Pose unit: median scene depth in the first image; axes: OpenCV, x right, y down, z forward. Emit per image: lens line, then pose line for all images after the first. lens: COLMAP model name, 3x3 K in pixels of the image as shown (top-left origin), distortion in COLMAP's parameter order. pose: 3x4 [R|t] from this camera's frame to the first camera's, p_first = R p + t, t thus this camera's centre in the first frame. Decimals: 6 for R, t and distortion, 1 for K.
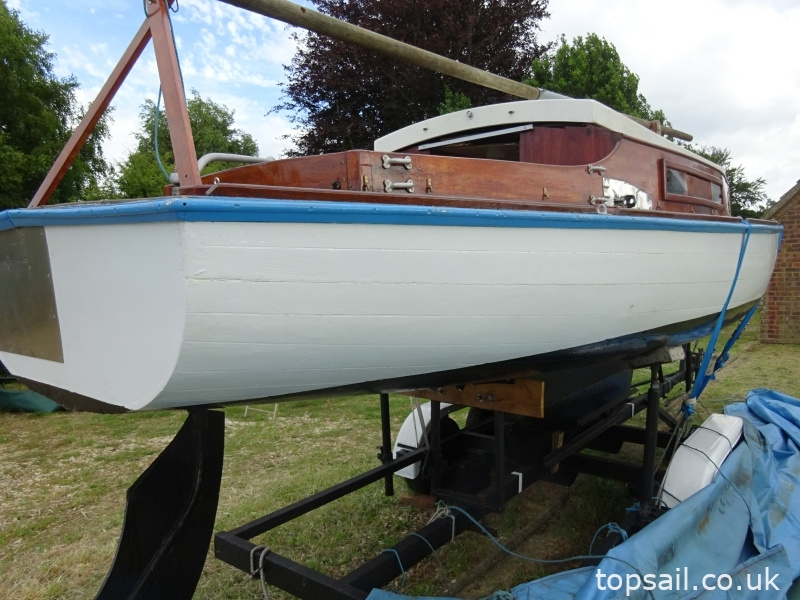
lens RADIAL K [[631.9, 0, 400.0], [0, 631.9, 300.0], [0, 0, 1]] dist [0.004463, -0.006406]
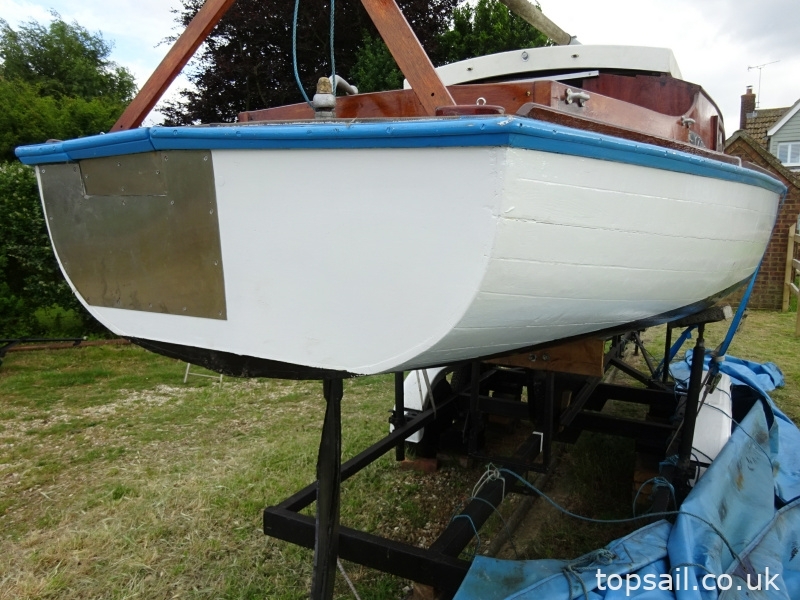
lens RADIAL K [[648.5, 0, 399.6], [0, 648.5, 317.5], [0, 0, 1]] dist [-0.000204, 0.011130]
pose [[0.982729, 0.000316, 0.185052, -0.191024], [-0.016544, 0.996144, 0.086154, 0.008230], [-0.184311, -0.087727, 0.978945, 0.052612]]
